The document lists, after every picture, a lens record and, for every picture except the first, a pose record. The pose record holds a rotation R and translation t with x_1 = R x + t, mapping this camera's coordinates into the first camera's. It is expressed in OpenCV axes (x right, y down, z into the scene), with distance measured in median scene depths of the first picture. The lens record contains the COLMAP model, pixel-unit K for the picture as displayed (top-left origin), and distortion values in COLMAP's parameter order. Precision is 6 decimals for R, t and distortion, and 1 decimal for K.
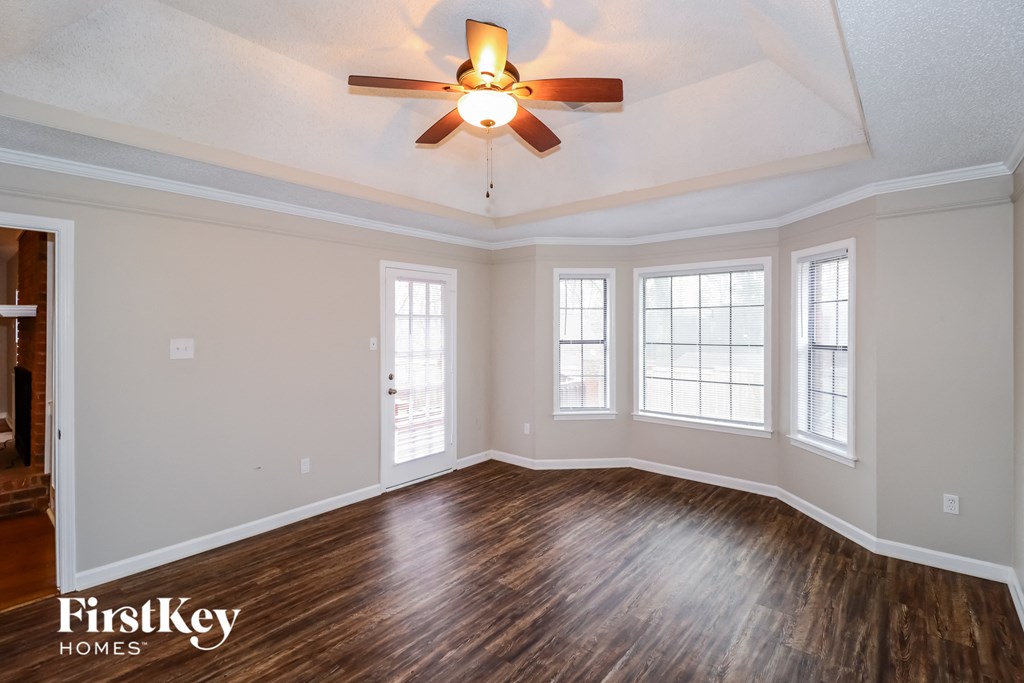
lens RADIAL K [[468.7, 0, 514.9], [0, 468.7, 327.5], [0, 0, 1]] dist [-0.006202, -0.001397]
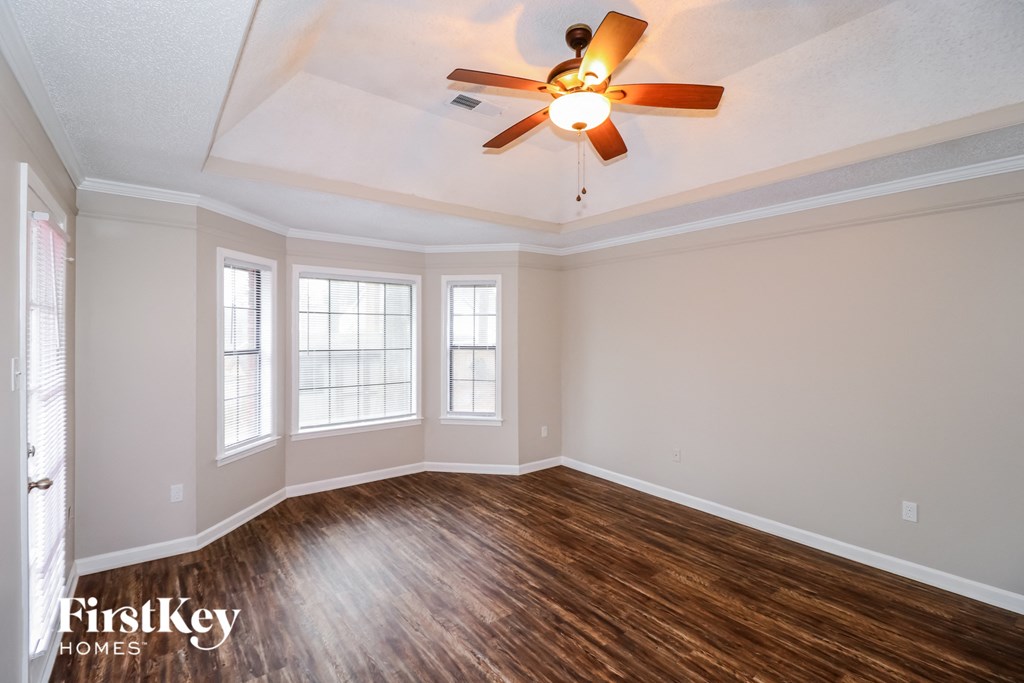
lens RADIAL K [[468.7, 0, 492.4], [0, 468.7, 336.0], [0, 0, 1]] dist [-0.006202, -0.001397]
pose [[0.233171, -0.005143, 0.972422, -0.727638], [0.000248, 0.999986, 0.005229, 0.000481], [-0.972436, -0.000978, 0.233169, 0.651144]]
